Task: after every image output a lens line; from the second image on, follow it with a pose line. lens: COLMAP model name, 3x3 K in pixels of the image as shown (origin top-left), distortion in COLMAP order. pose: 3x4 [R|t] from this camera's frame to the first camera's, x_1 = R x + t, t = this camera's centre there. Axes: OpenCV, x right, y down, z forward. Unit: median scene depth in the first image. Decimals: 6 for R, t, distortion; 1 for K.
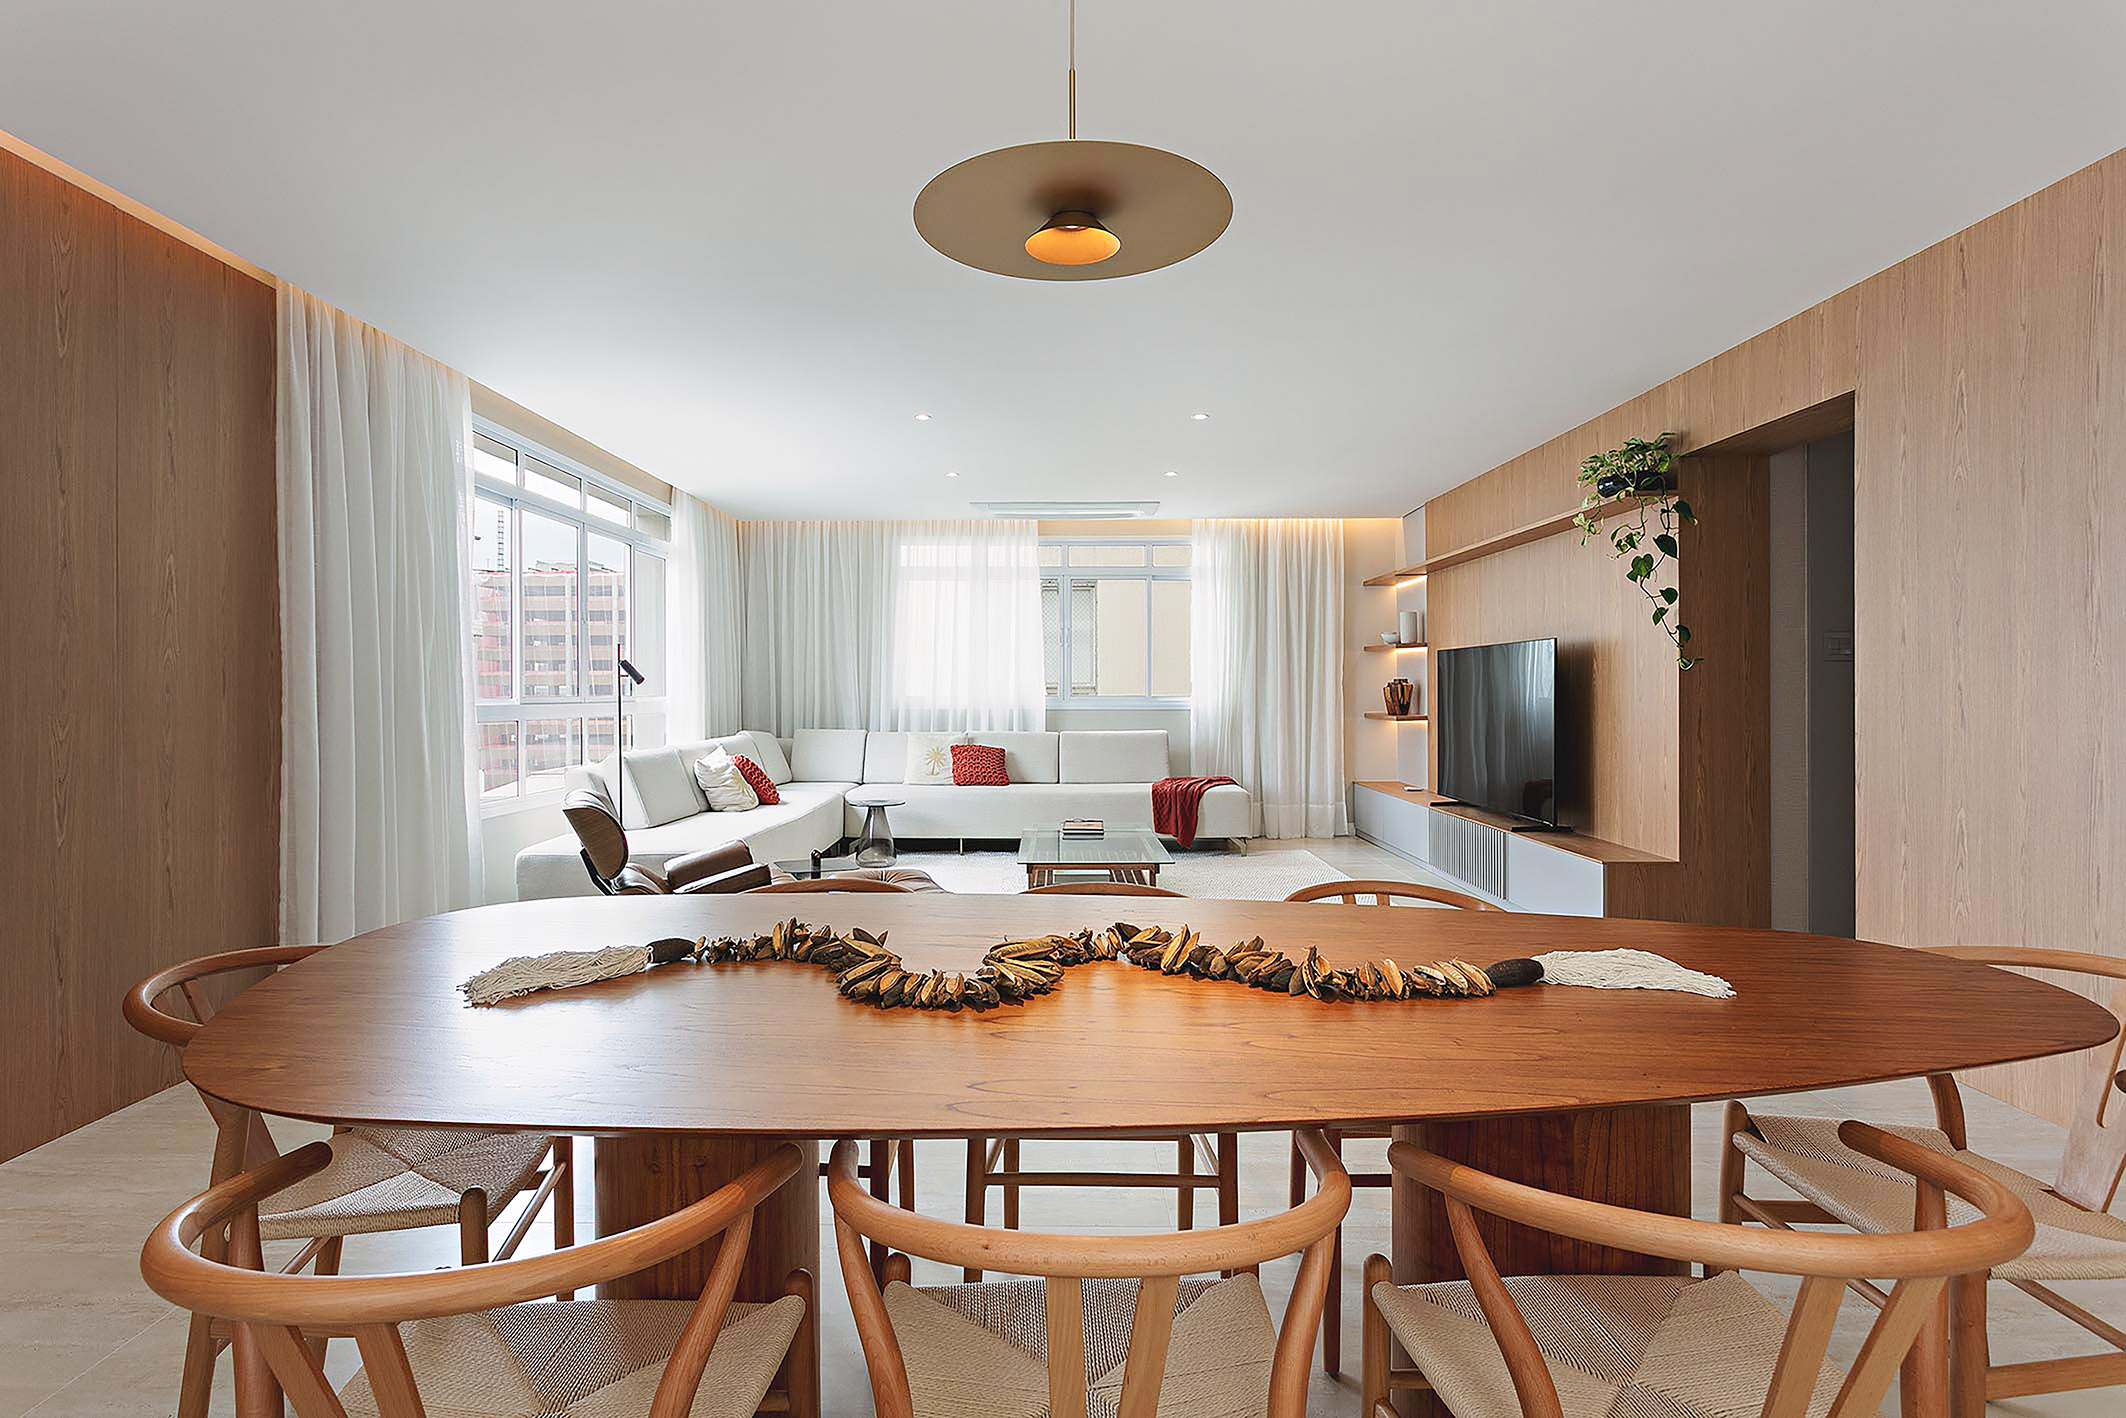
lens RADIAL K [[1053.7, 0, 1045.3], [0, 1053.7, 702.5], [0, 0, 1]] dist [0.053951, 0.002075]
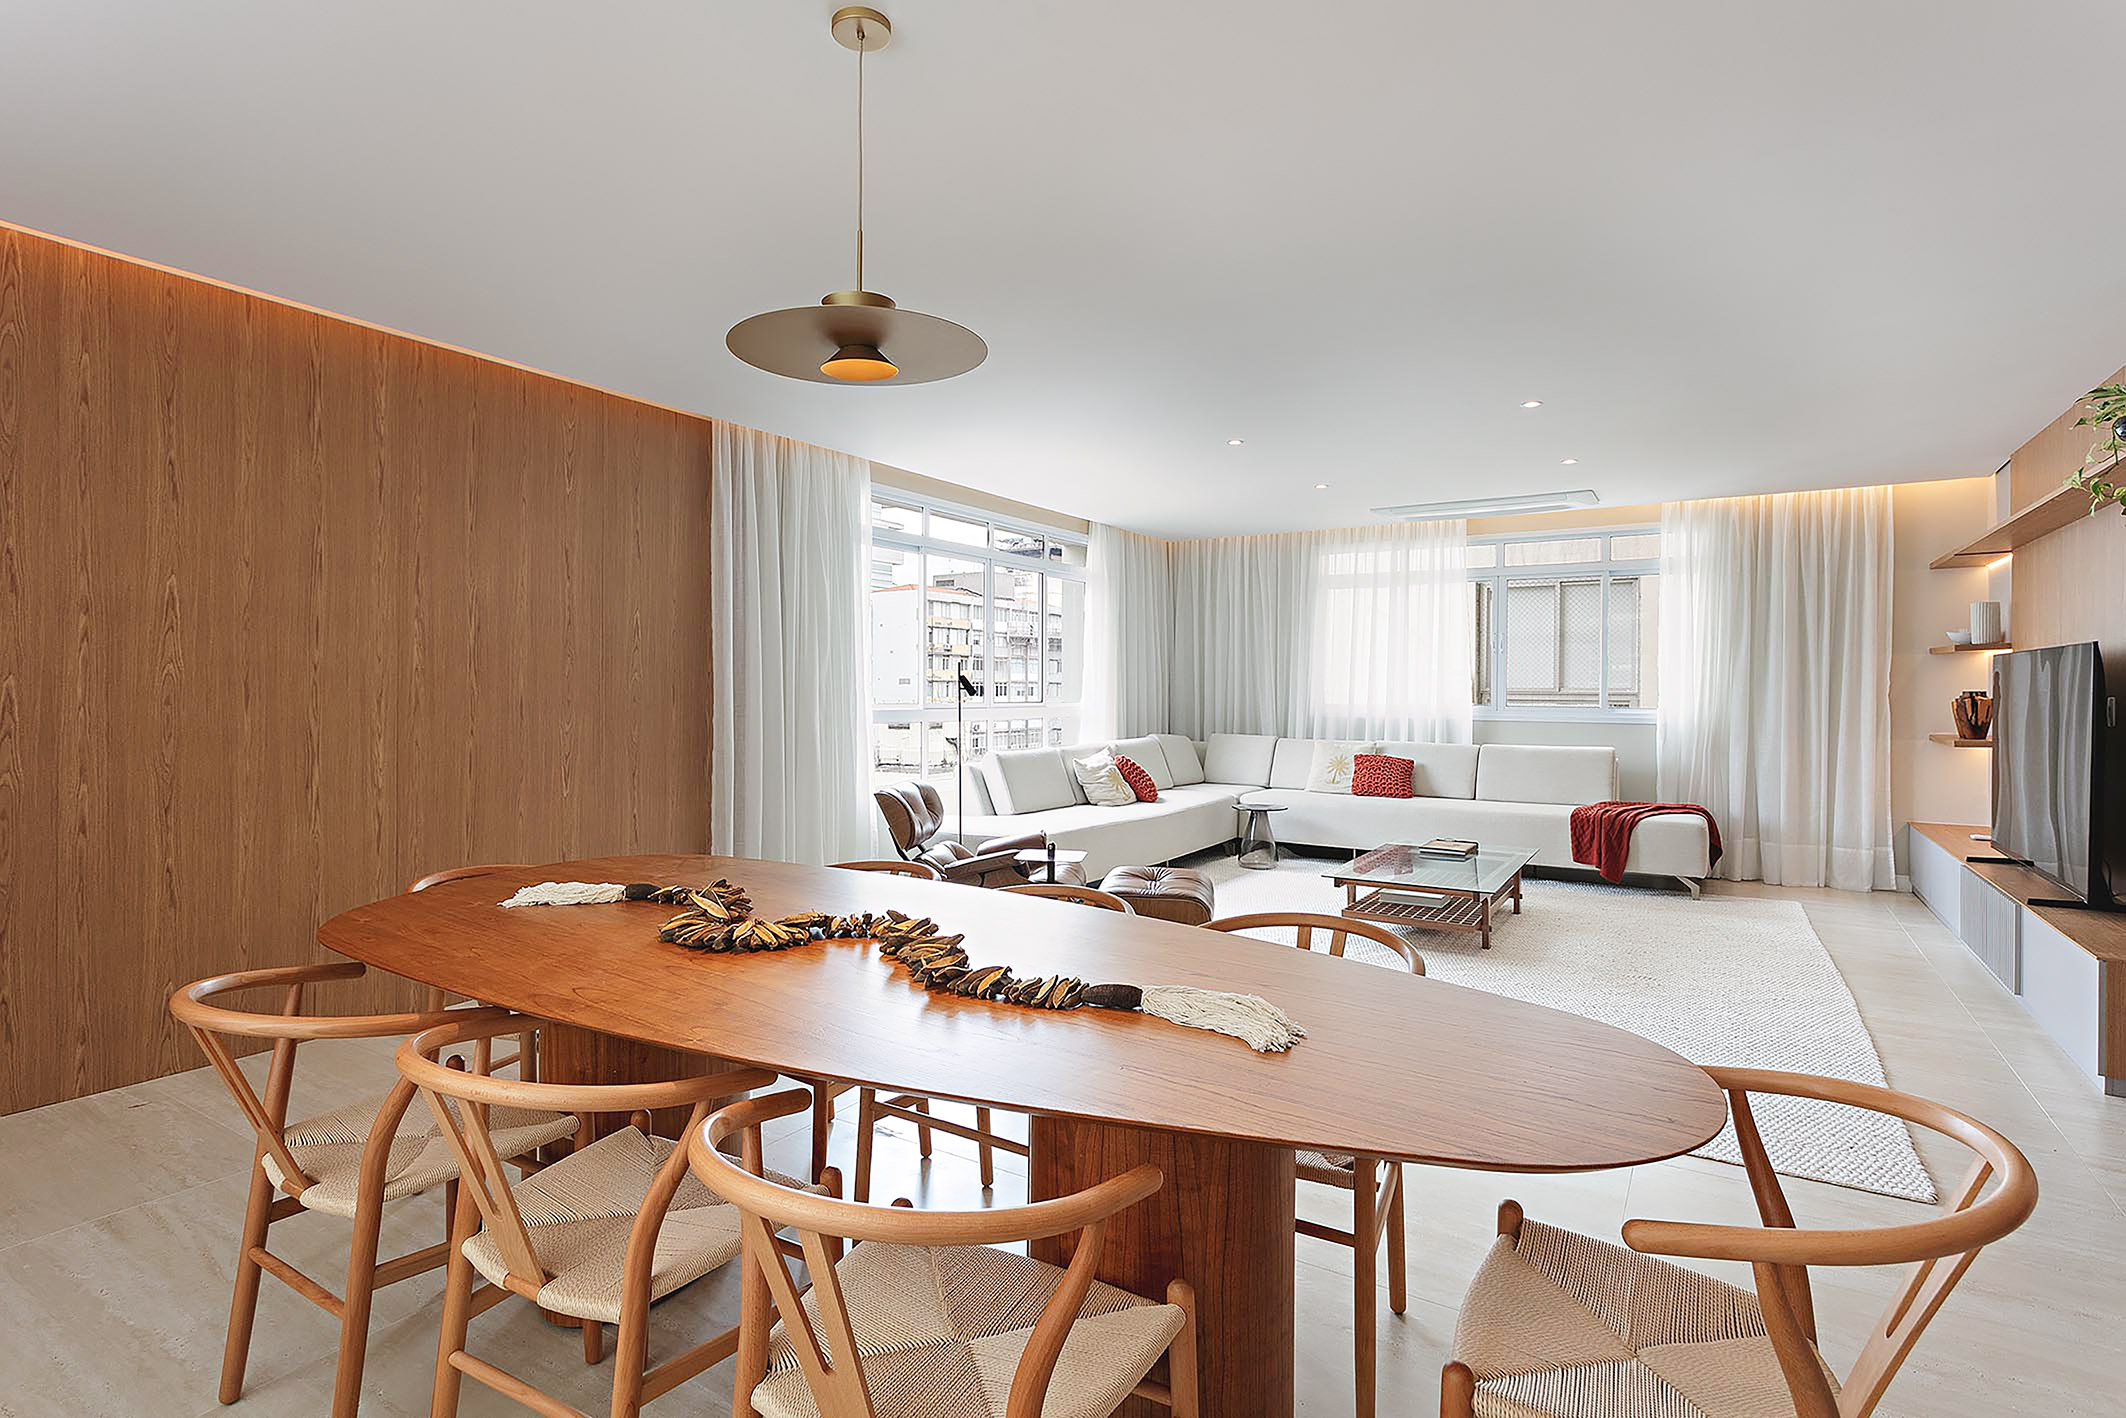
lens RADIAL K [[1053.7, 0, 1058.9], [0, 1053.7, 696.1], [0, 0, 1]] dist [0.053951, 0.002075]
pose [[0.862383, 0.011485, -0.506126, 0.175936], [-0.014711, 0.999889, -0.002376, -0.008252], [0.506043, 0.009495, 0.862456, 0.004817]]
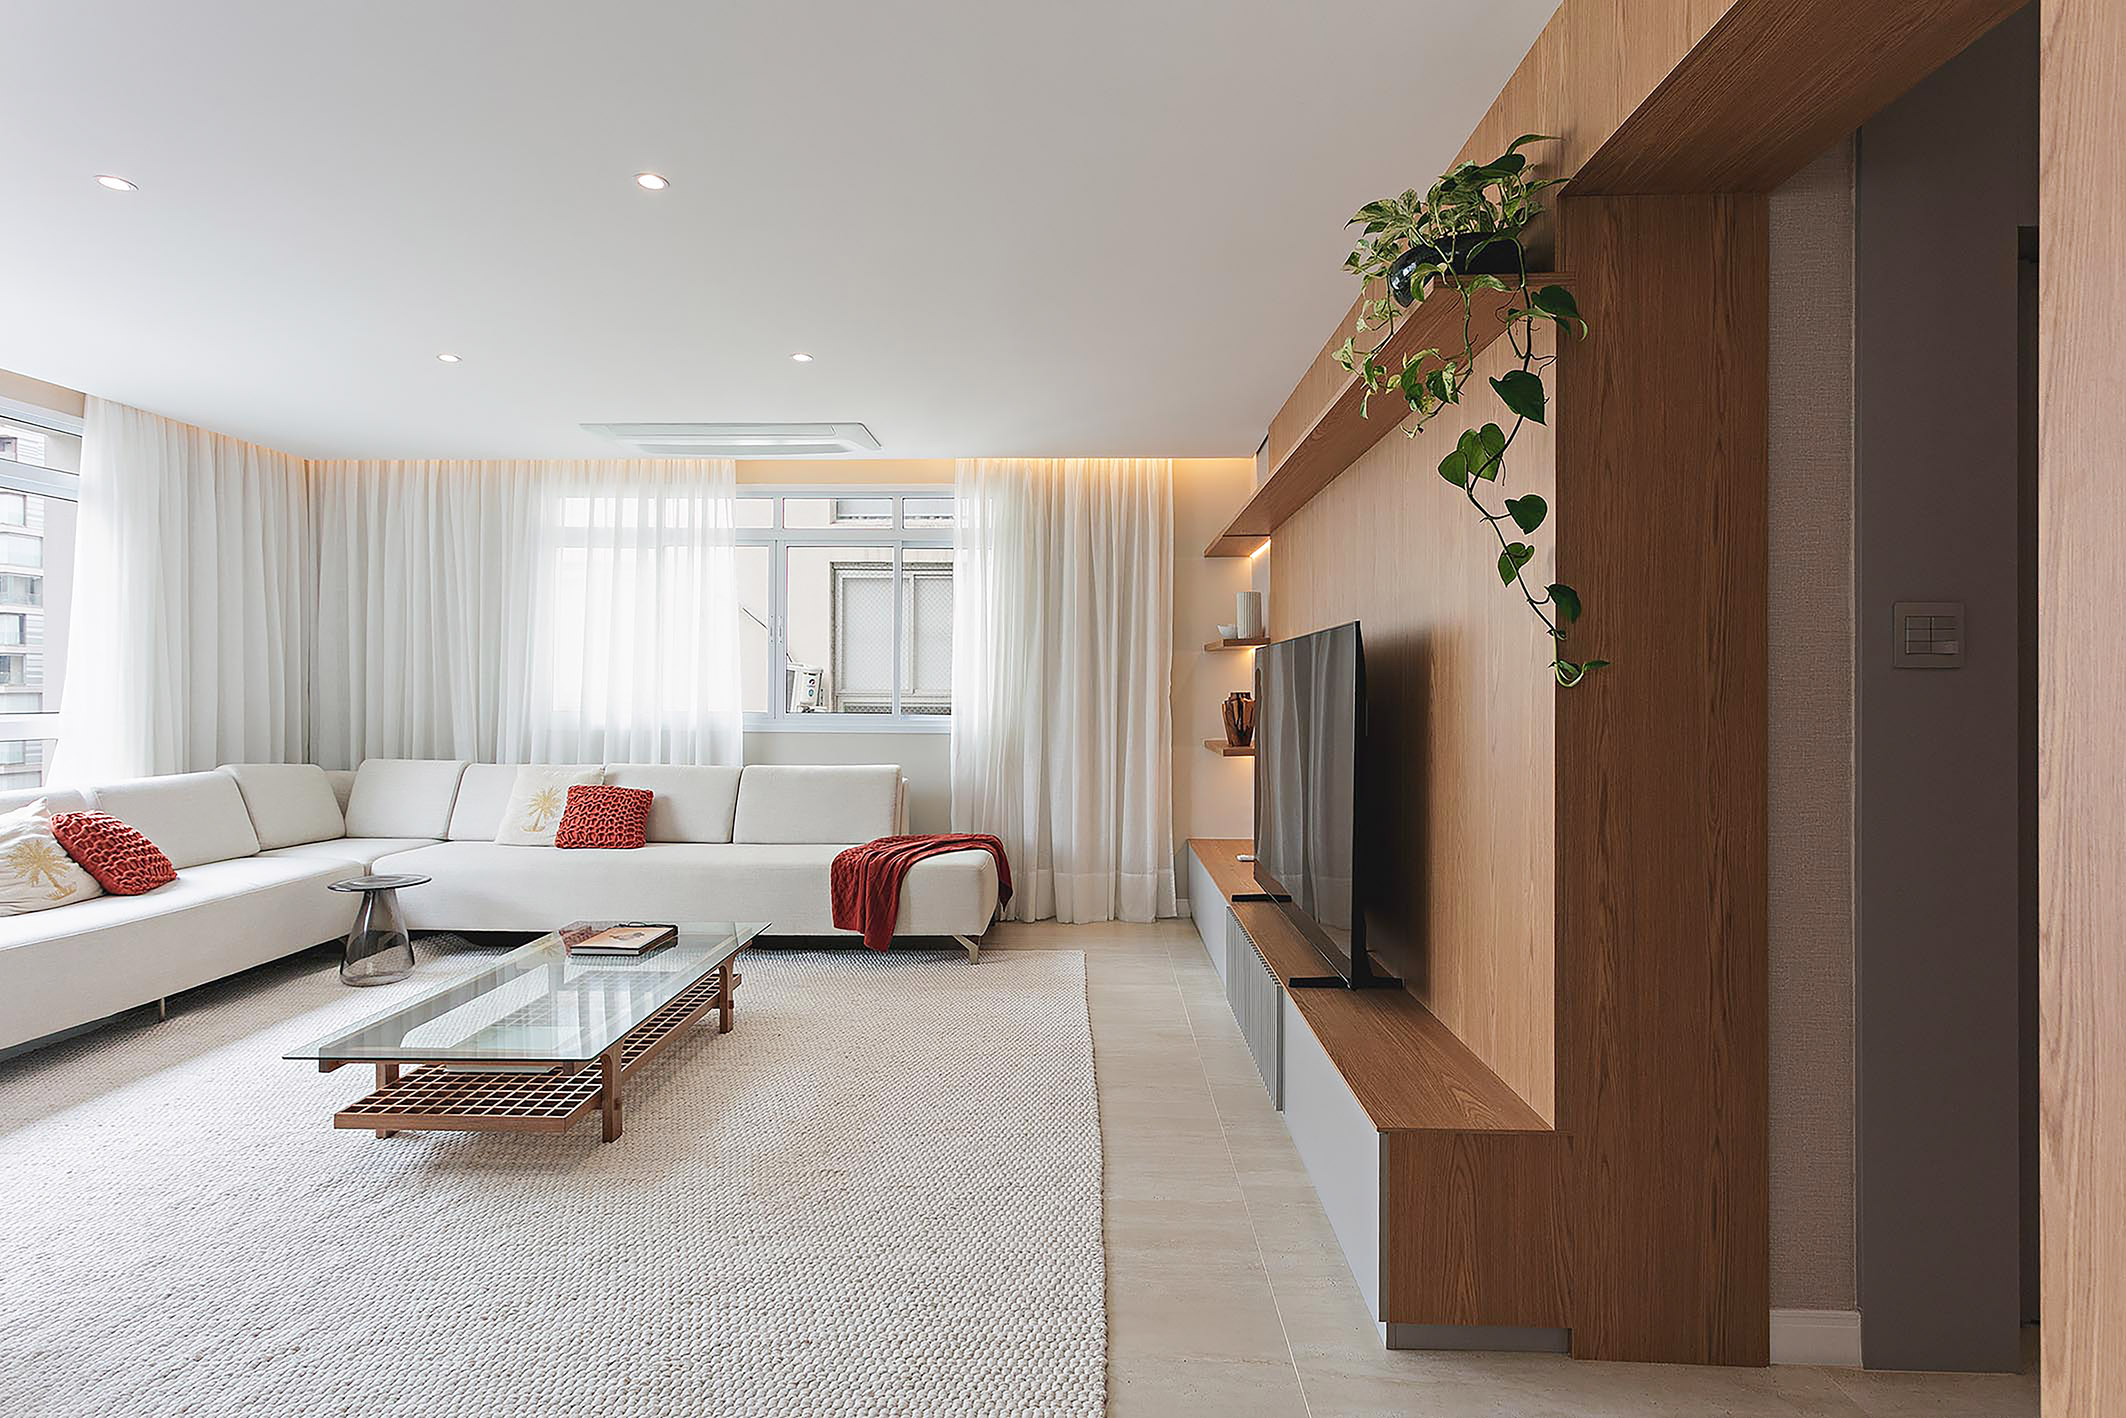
lens RADIAL K [[1053.7, 0, 1037.6], [0, 1053.7, 707.2], [0, 0, 1]] dist [0.053951, 0.002075]
pose [[0.999530, 0.006889, -0.029873, 0.235244], [-0.006911, 0.999976, -0.000635, -0.012297], [0.029868, 0.000841, 0.999554, 0.335183]]
